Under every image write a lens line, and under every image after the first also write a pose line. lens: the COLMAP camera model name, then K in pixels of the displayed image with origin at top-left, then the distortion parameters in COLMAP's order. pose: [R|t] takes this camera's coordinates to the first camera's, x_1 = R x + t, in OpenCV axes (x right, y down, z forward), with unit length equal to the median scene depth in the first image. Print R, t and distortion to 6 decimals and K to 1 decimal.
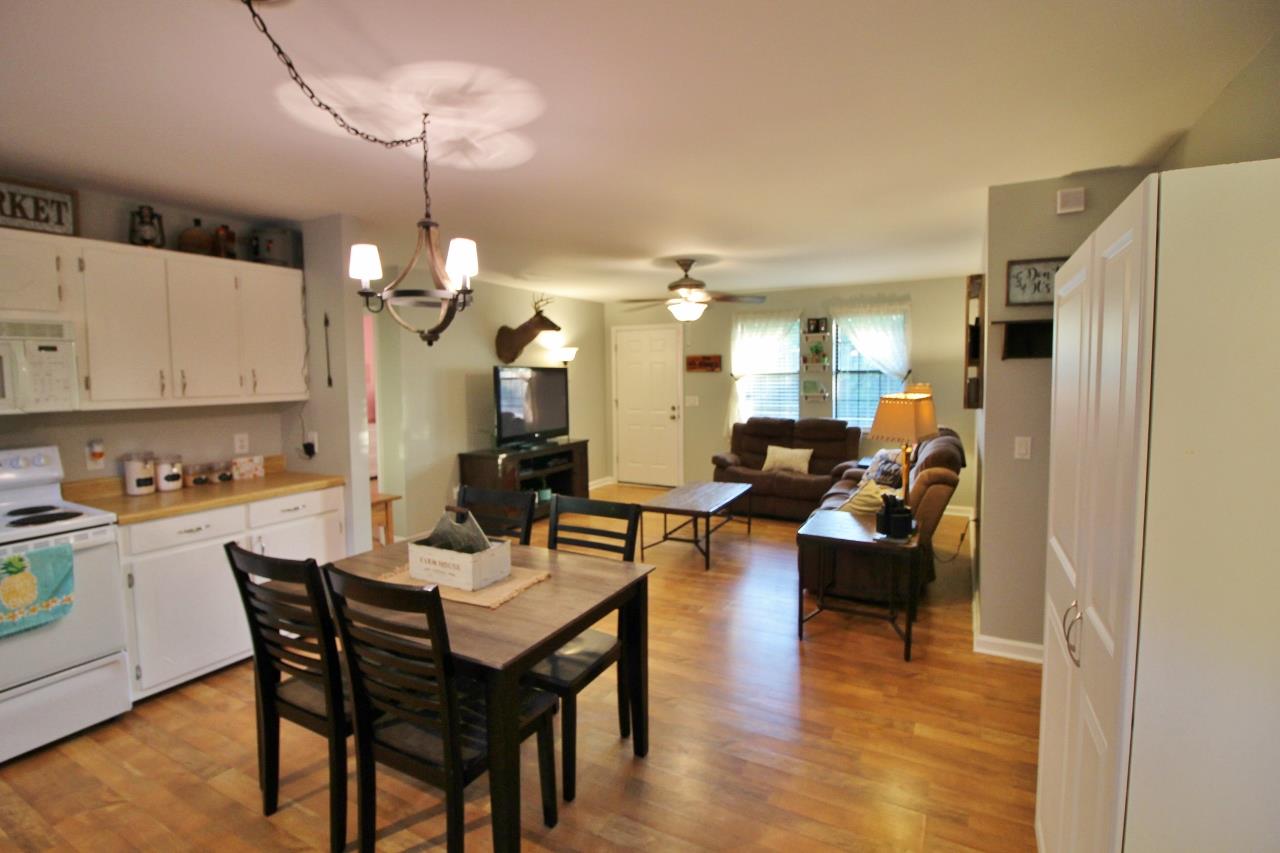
lens RADIAL K [[600.6, 0, 633.4], [0, 600.6, 410.7], [0, 0, 1]] dist [-0.001950, -0.012789]
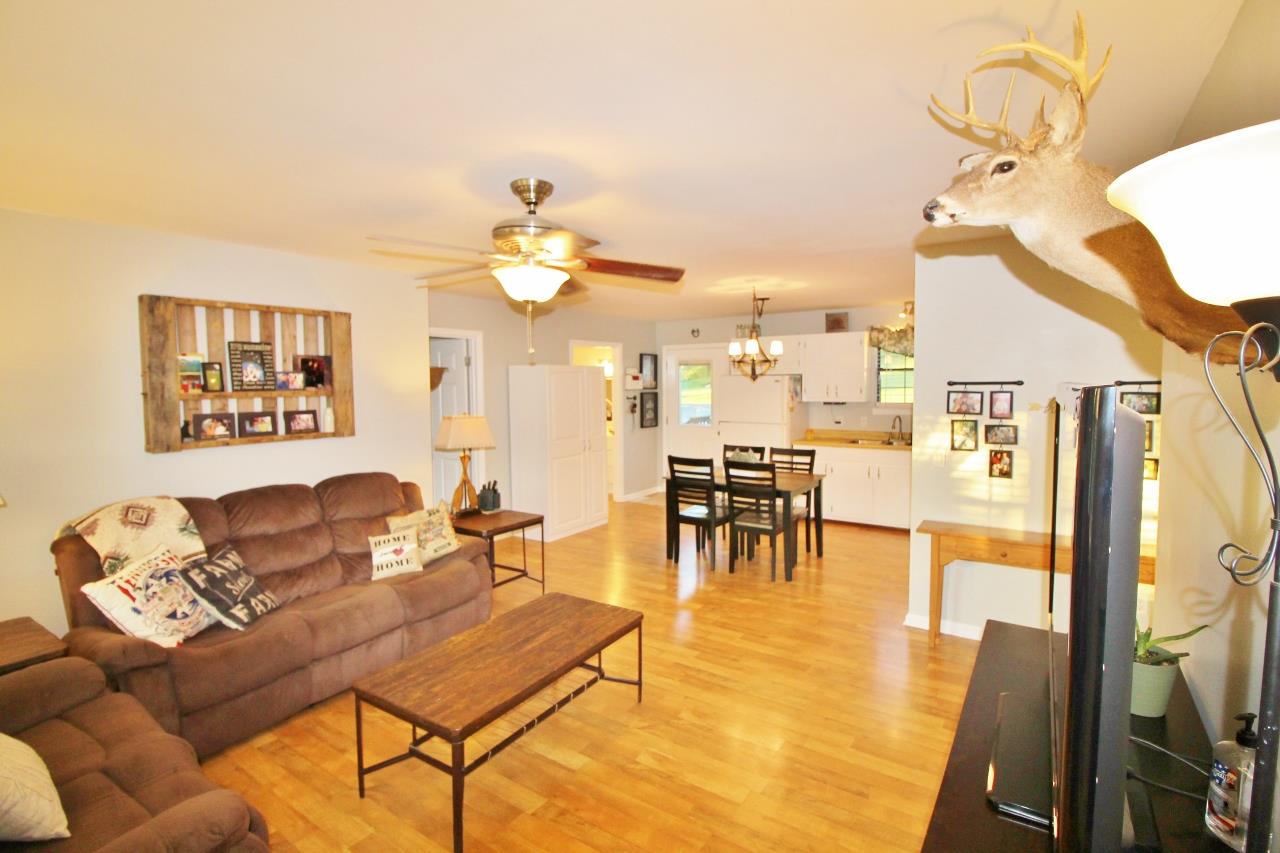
lens RADIAL K [[600.6, 0, 633.4], [0, 600.6, 410.7], [0, 0, 1]] dist [-0.001950, -0.012789]
pose [[-0.994012, 0.014682, 0.108284, -0.037802], [0.026176, 0.994075, 0.105500, -0.088495], [-0.106093, 0.107703, -0.988506, 1.196520]]
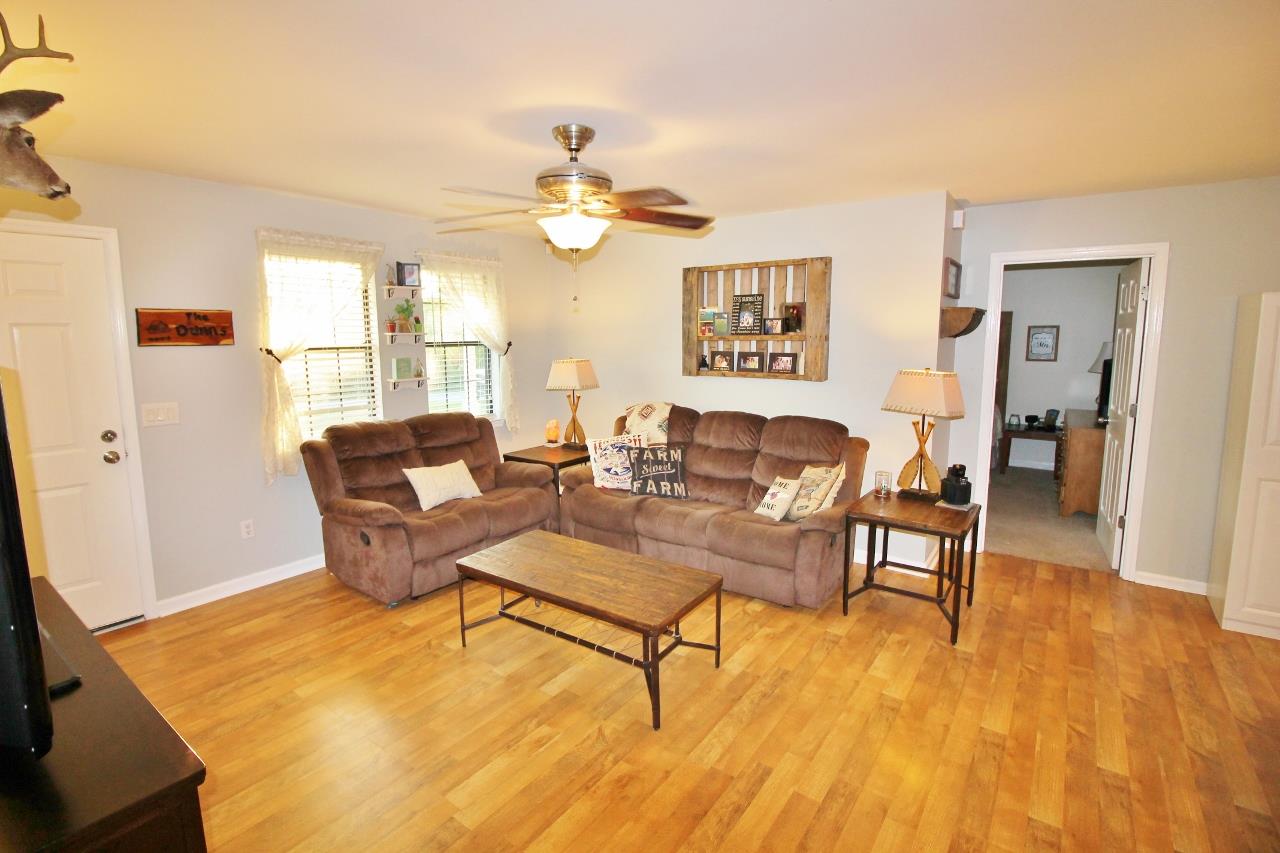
lens RADIAL K [[600.6, 0, 633.4], [0, 600.6, 410.7], [0, 0, 1]] dist [-0.001950, -0.012789]
pose [[0.136821, -0.116626, 0.983706, -0.339153], [0.060029, 0.992196, 0.109283, -0.053319], [-0.988775, 0.044099, 0.142754, 0.706755]]
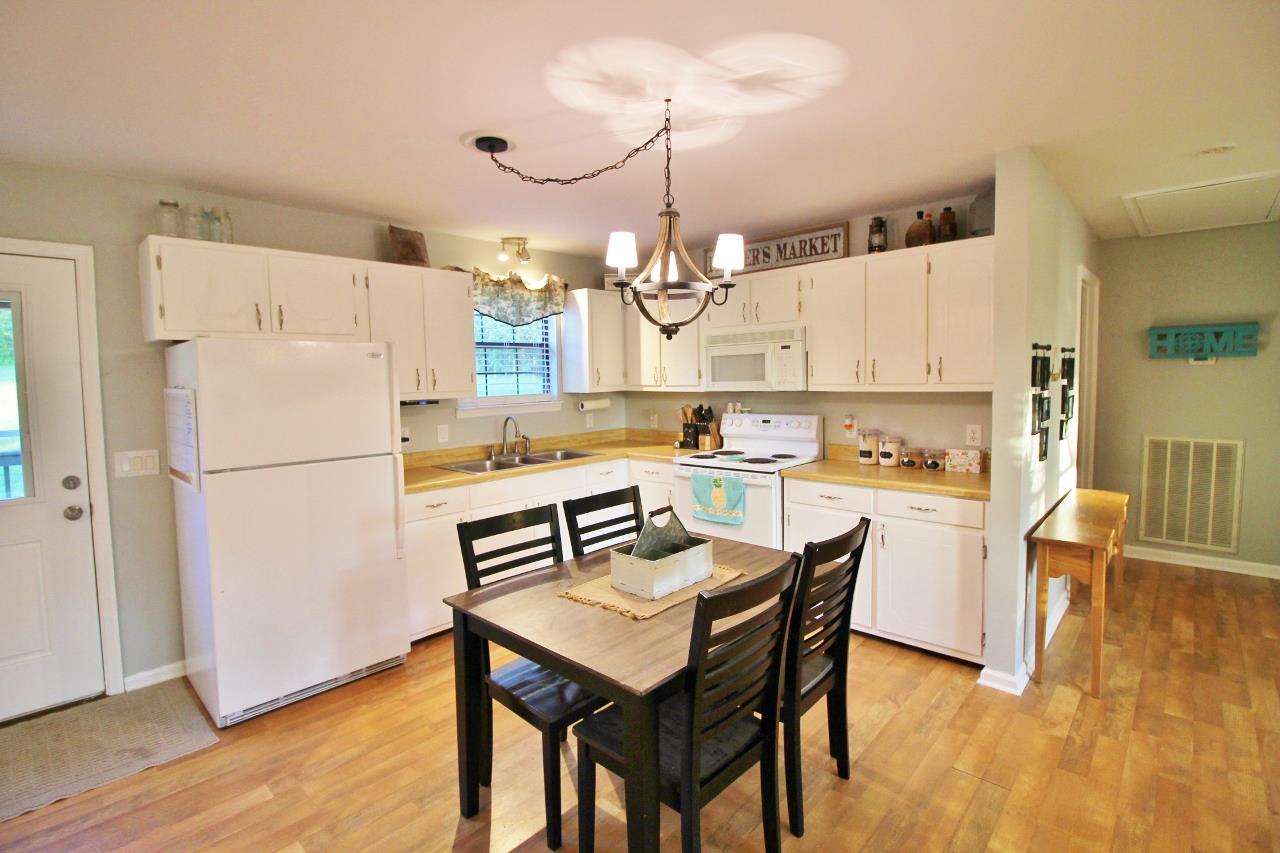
lens RADIAL K [[600.6, 0, 633.4], [0, 600.6, 410.7], [0, 0, 1]] dist [-0.001950, -0.012789]
pose [[-0.253736, 0.074374, -0.964410, 0.217919], [-0.035246, 0.995666, 0.086058, -0.025897], [0.966631, 0.055827, -0.250015, 0.413458]]
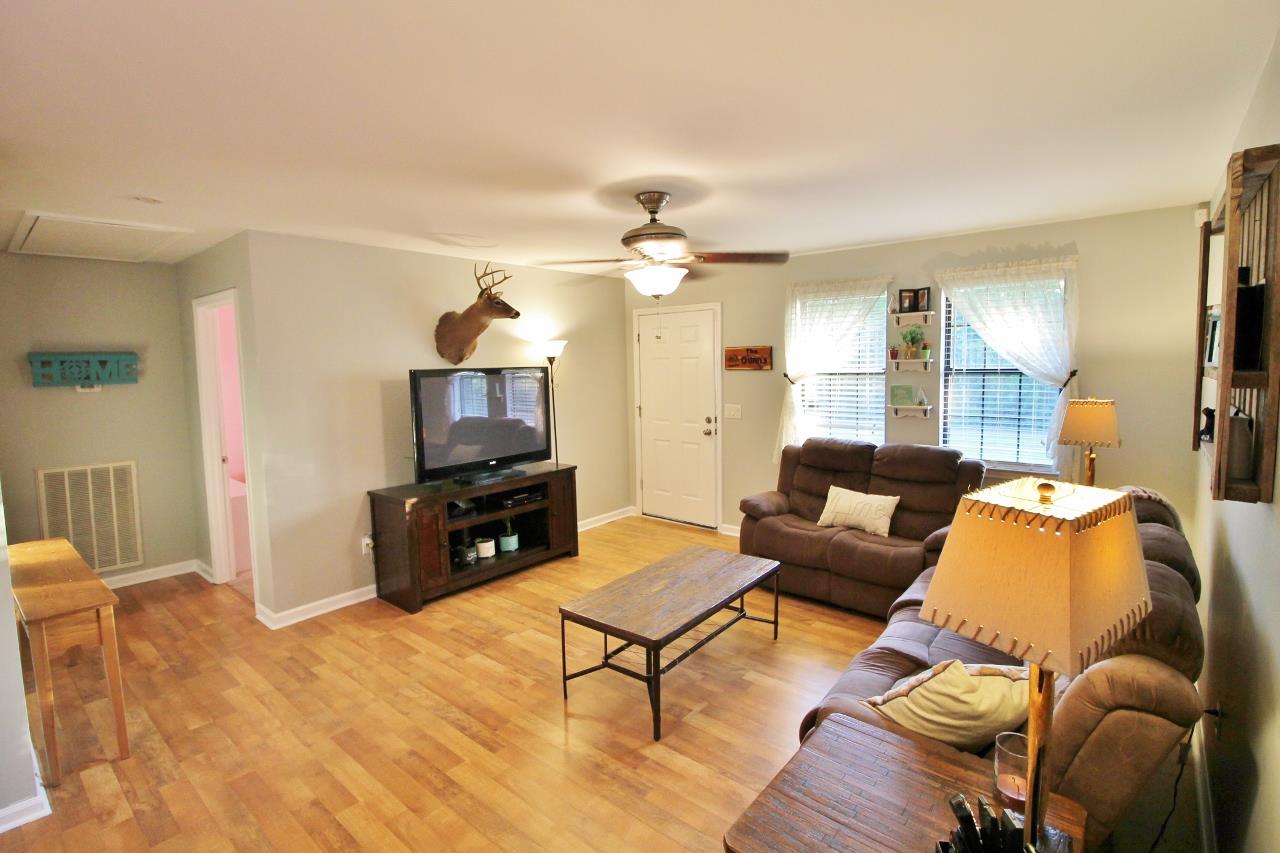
lens RADIAL K [[600.5, 0, 639.3], [0, 600.5, 412.9], [0, 0, 1]] dist [-0.001034, -0.012954]
pose [[0.980044, 0.009968, -0.198530, 0.154593], [-0.004089, 0.999542, 0.030000, -0.041397], [0.198738, -0.028590, 0.979636, 0.326830]]
